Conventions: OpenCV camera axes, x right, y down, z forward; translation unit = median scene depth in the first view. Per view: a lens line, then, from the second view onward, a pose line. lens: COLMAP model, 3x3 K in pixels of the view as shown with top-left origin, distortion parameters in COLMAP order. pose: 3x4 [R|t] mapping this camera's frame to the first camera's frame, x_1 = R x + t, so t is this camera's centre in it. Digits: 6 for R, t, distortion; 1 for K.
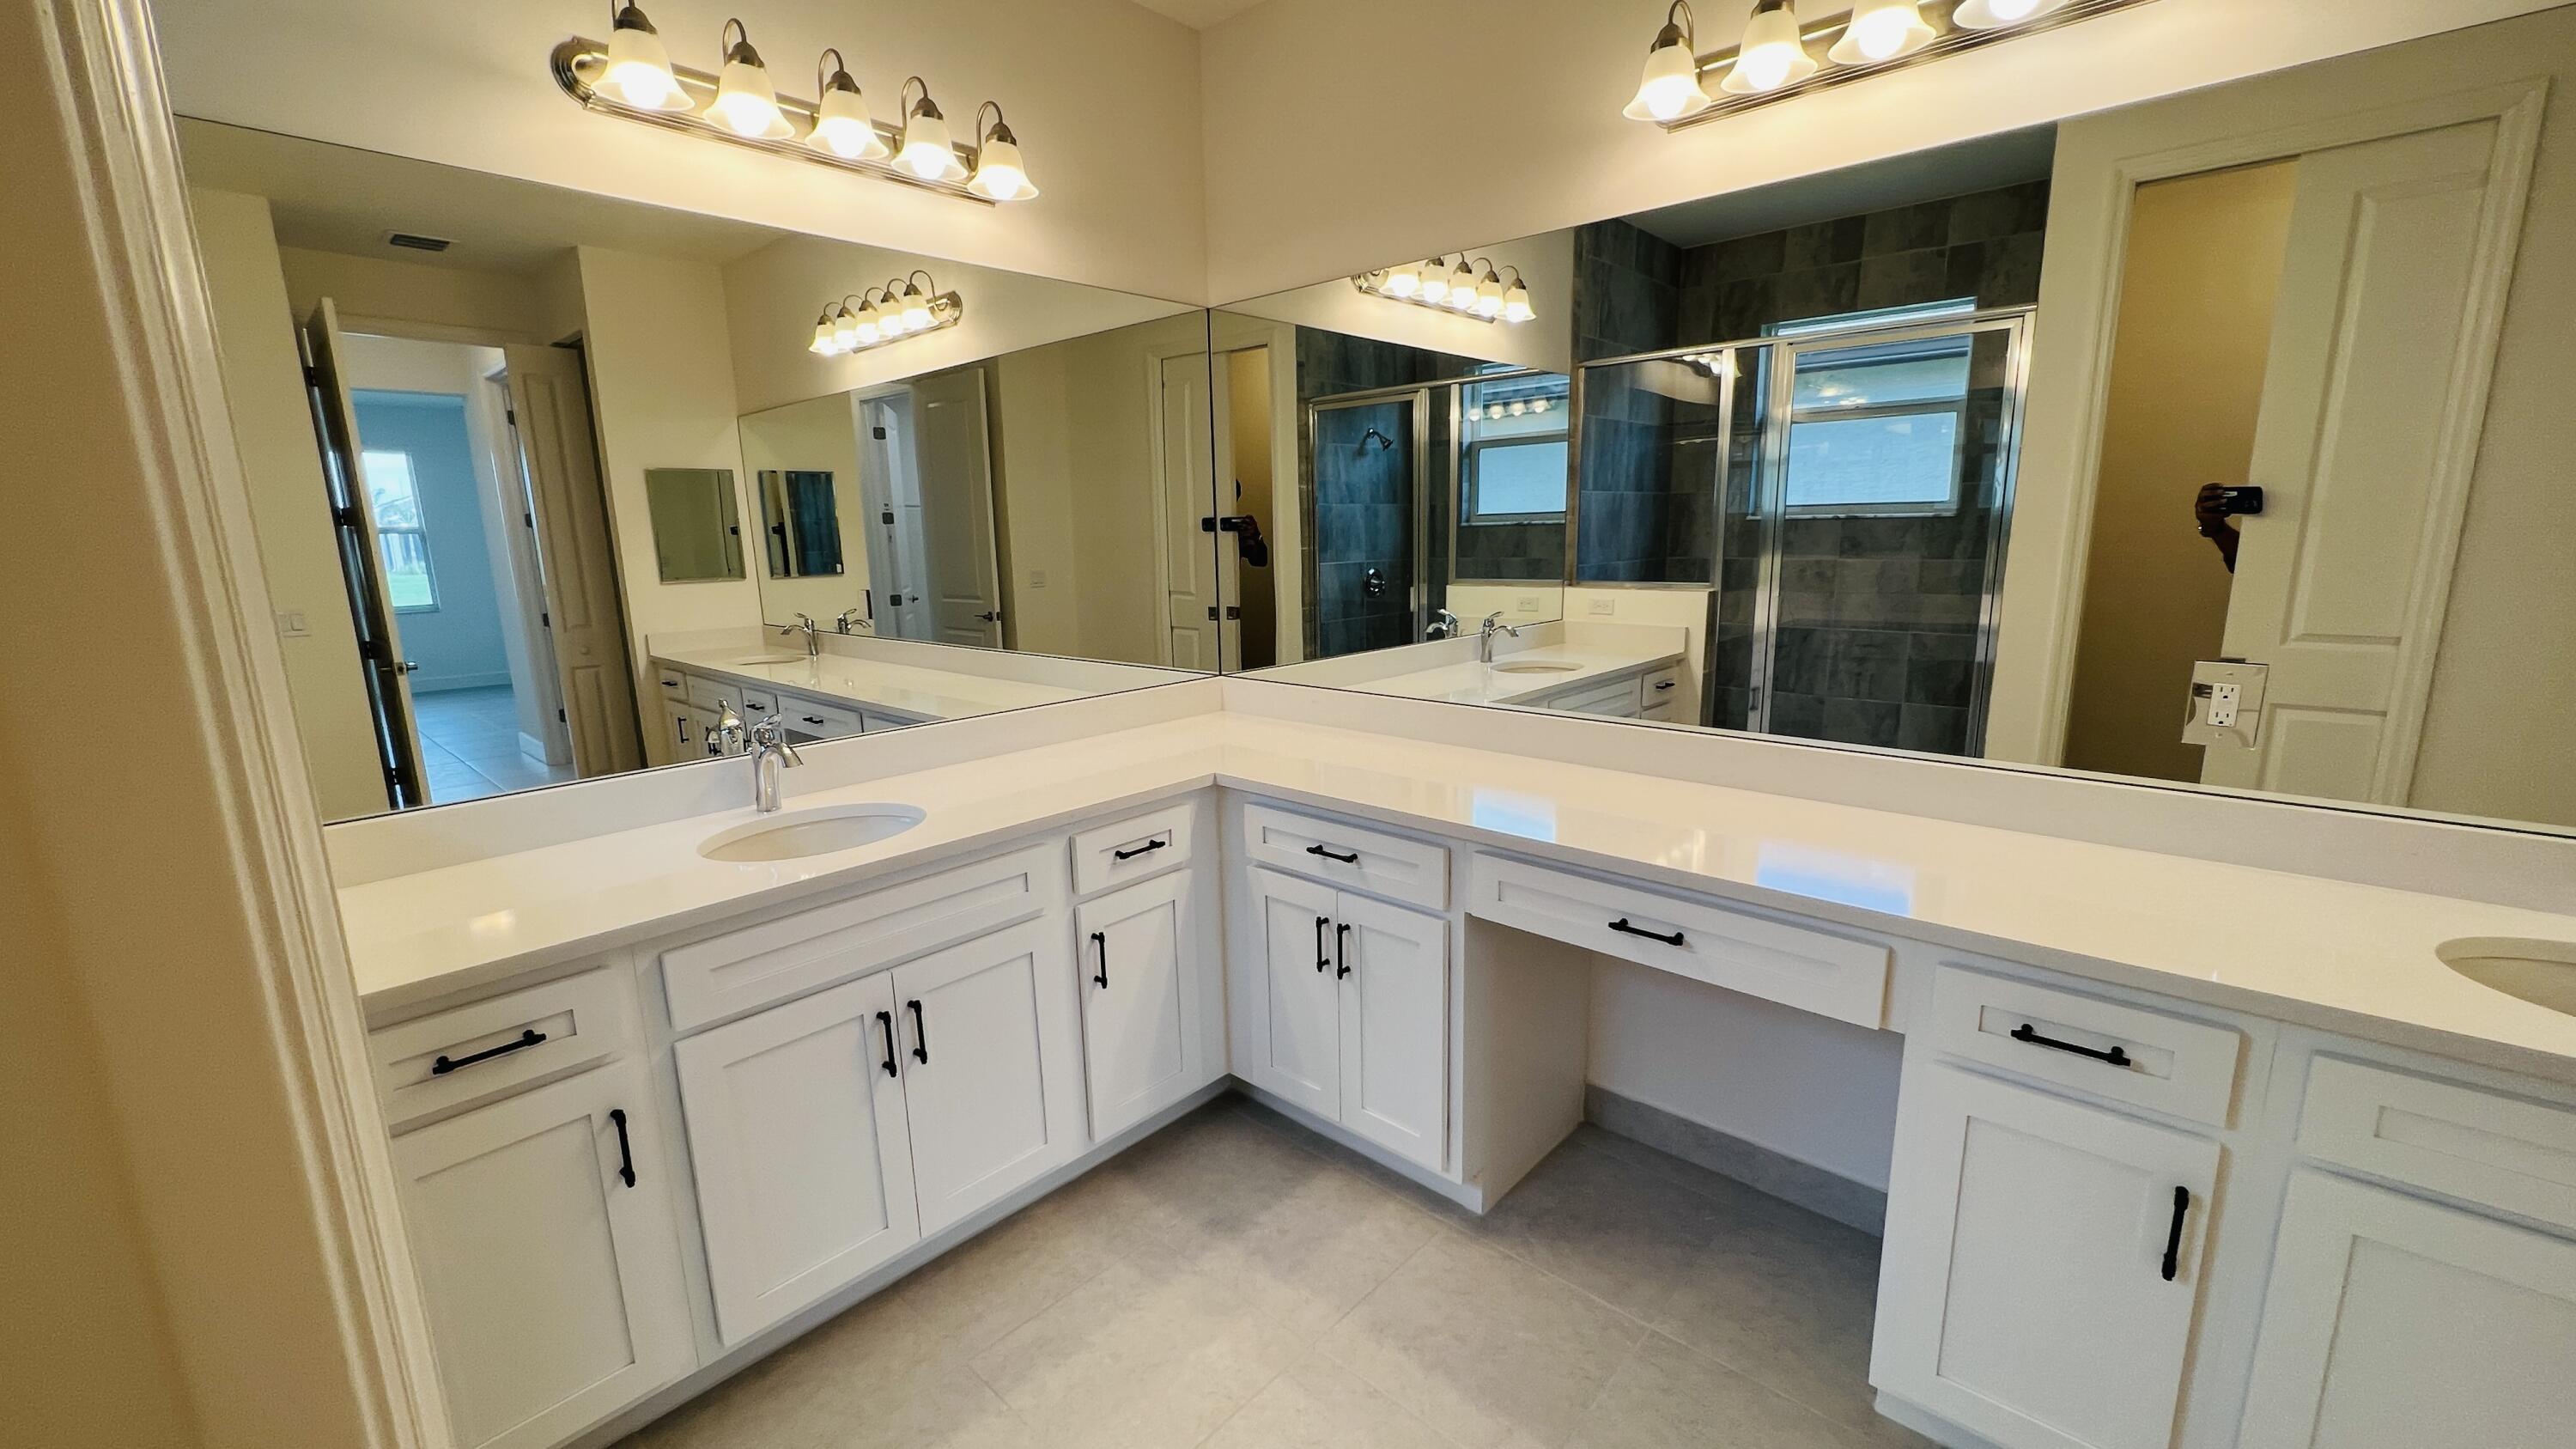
lens RADIAL K [[1028.3, 0, 1288.0], [0, 1028.3, 724.5], [0, 0, 1]] dist [-0.001378, 0.000152]
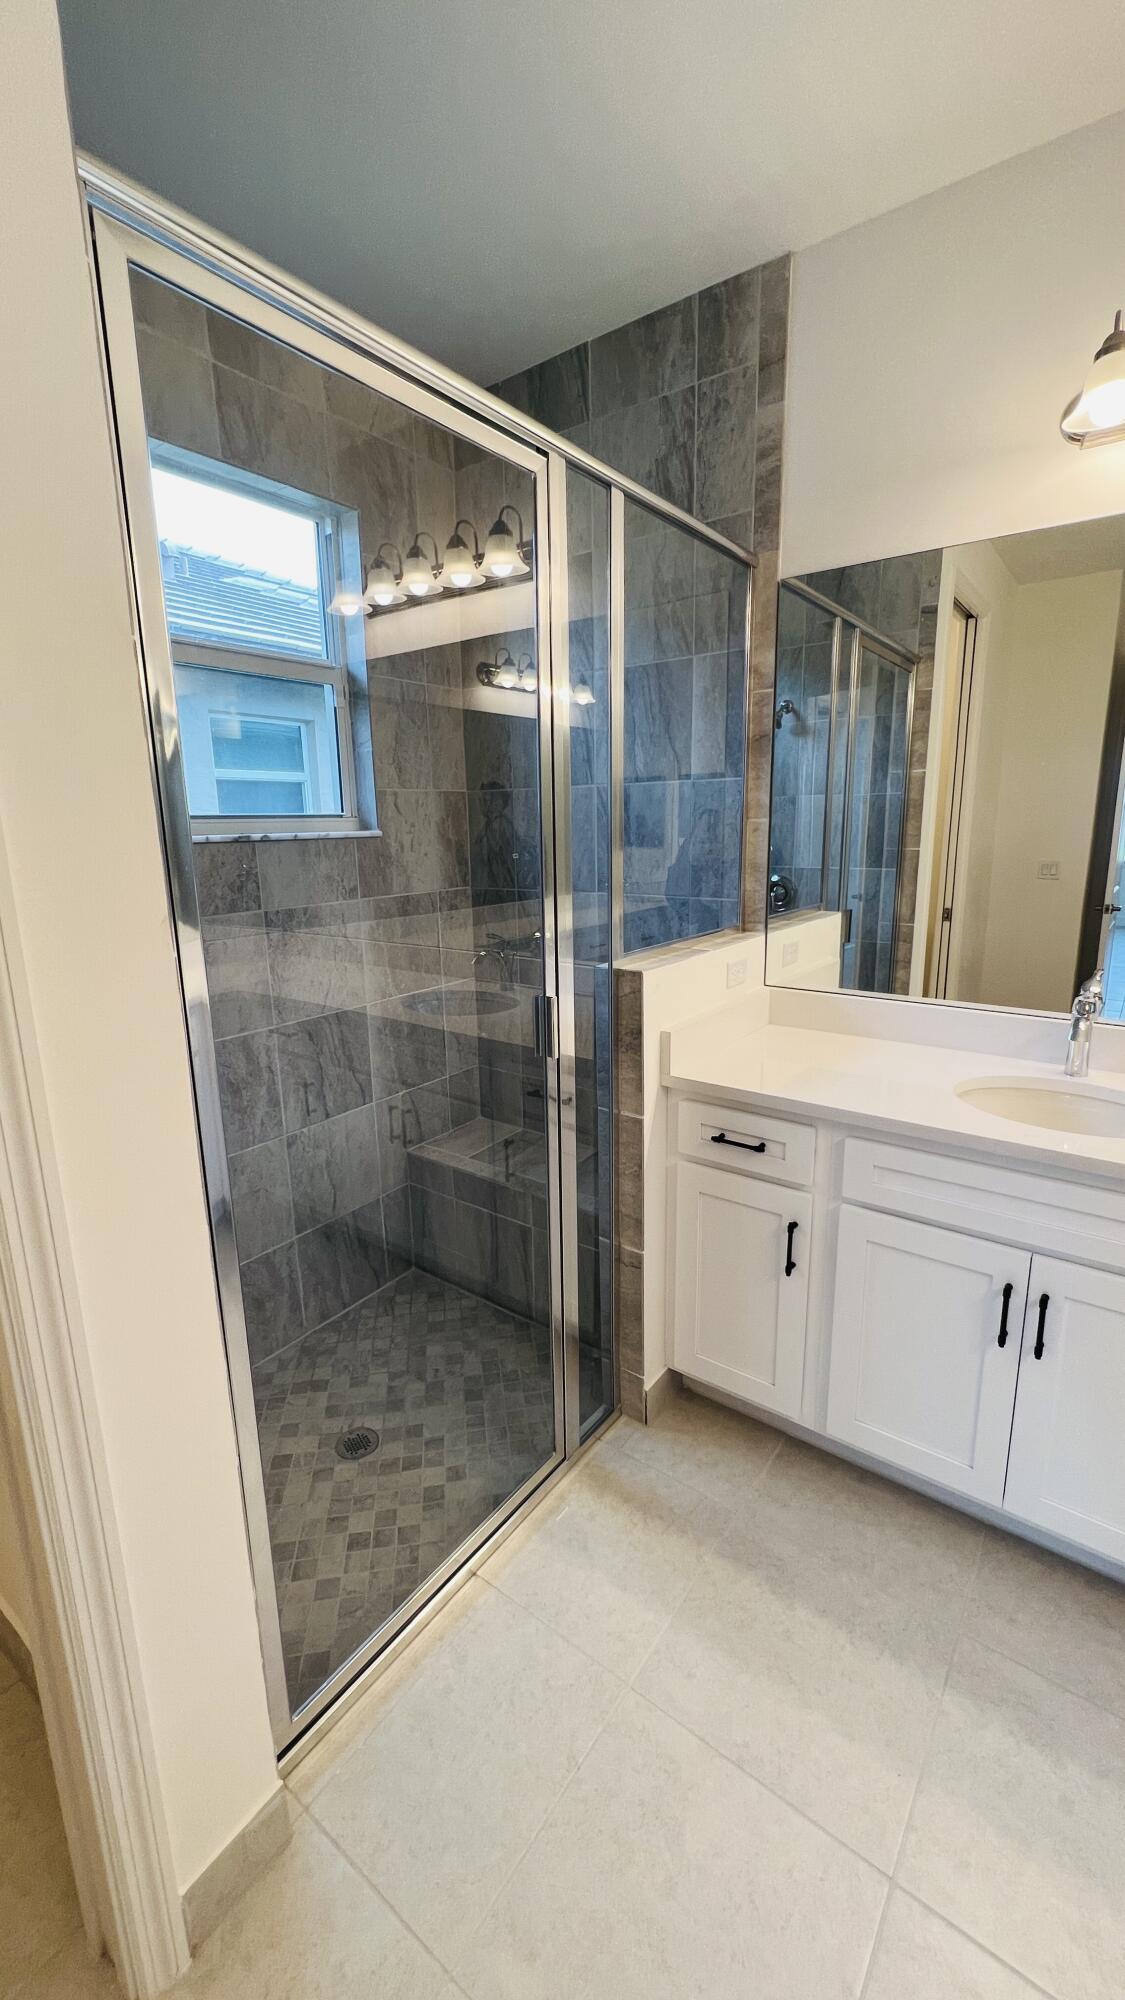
lens RADIAL K [[798.3, 0, 566.9], [0, 798.3, 997.2], [0, 0, 1]] dist [-0.001378, 0.000152]
pose [[0.101382, 0.233134, -0.967145, 0.278149], [-0.178469, 0.960645, 0.212860, -0.093967], [0.978709, 0.151025, 0.138999, 0.415199]]
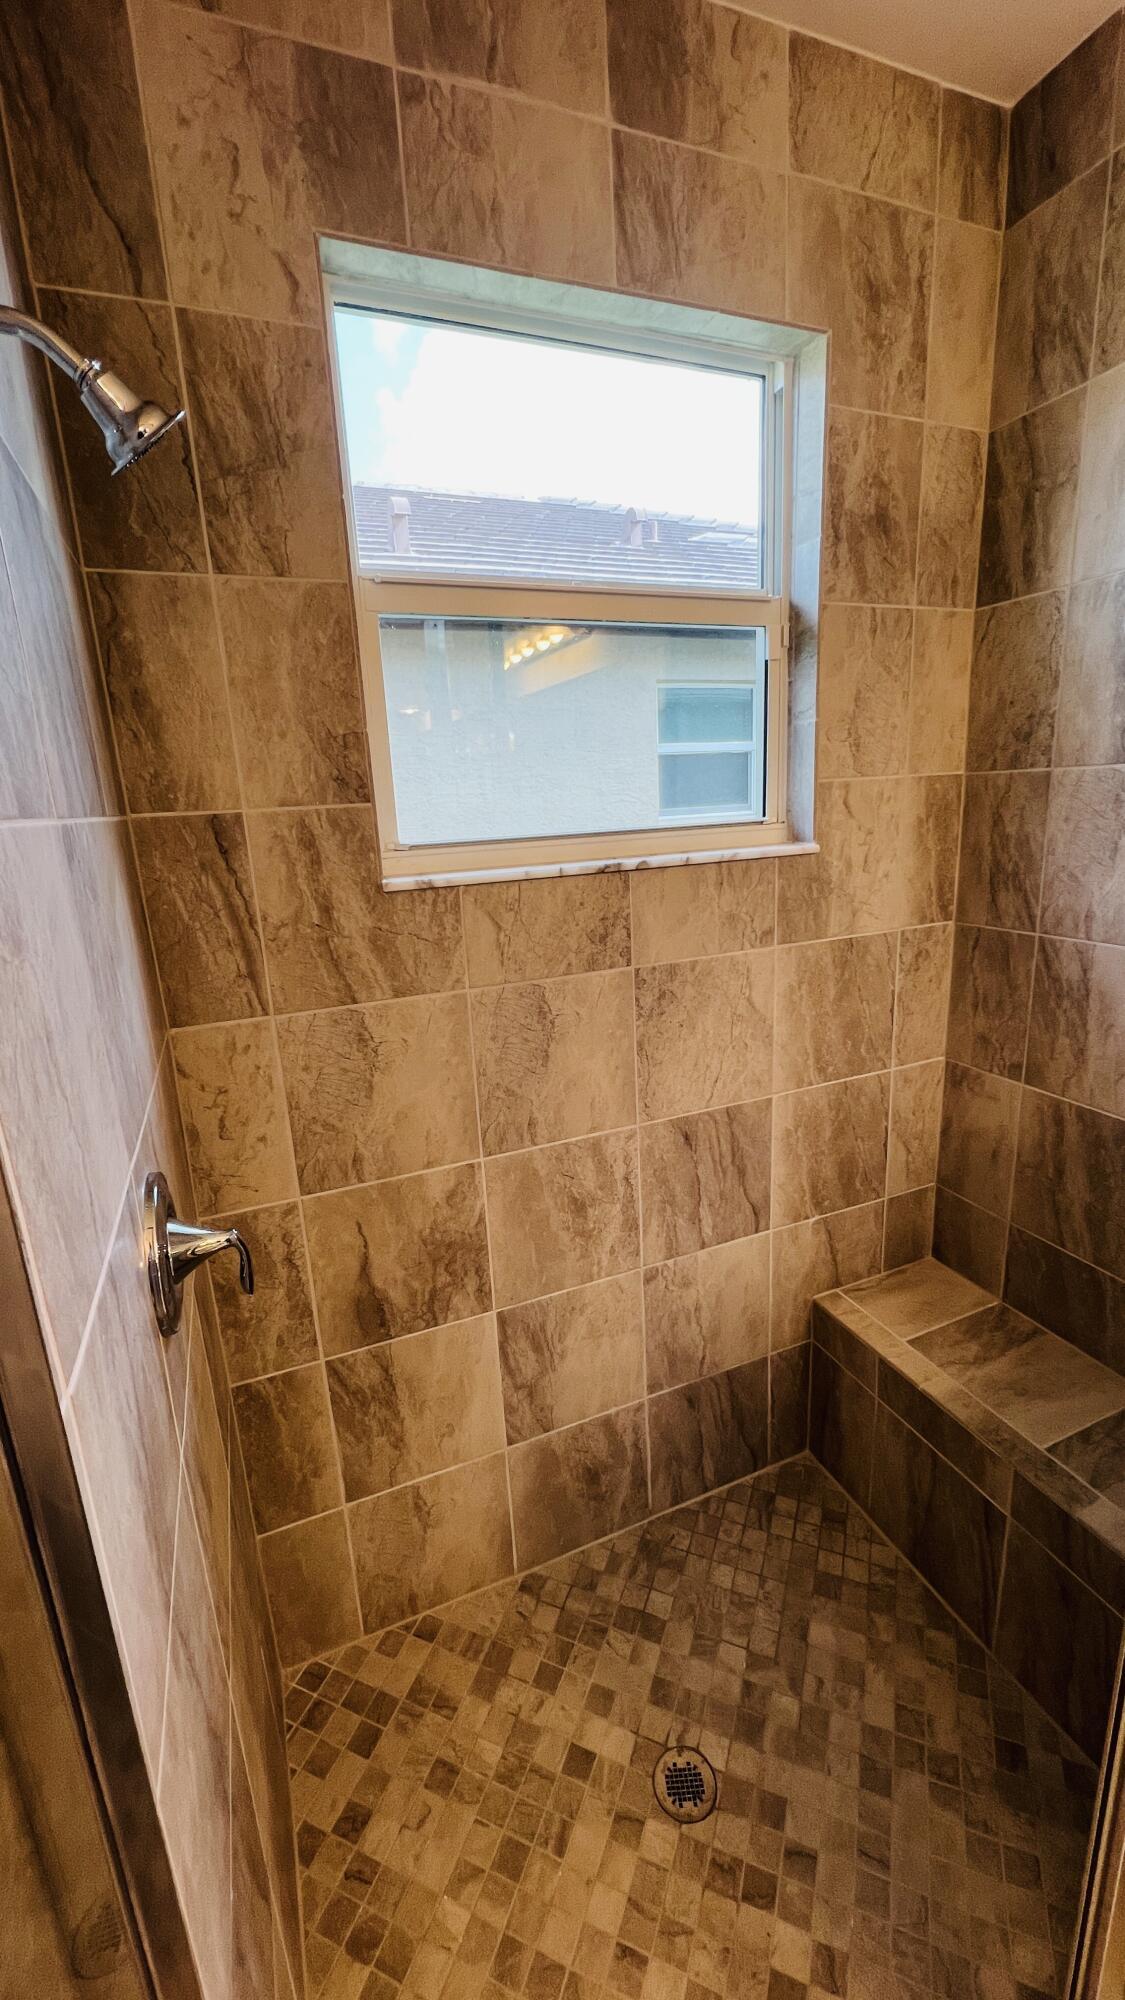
lens RADIAL K [[798.3, 0, 566.9], [0, 798.3, 997.2], [0, 0, 1]] dist [-0.001378, 0.000152]
pose [[-0.426317, 0.261852, -0.865845, 0.201152], [-0.117614, 0.933014, 0.340076, -0.100190], [0.896895, 0.246816, -0.366963, 0.407778]]
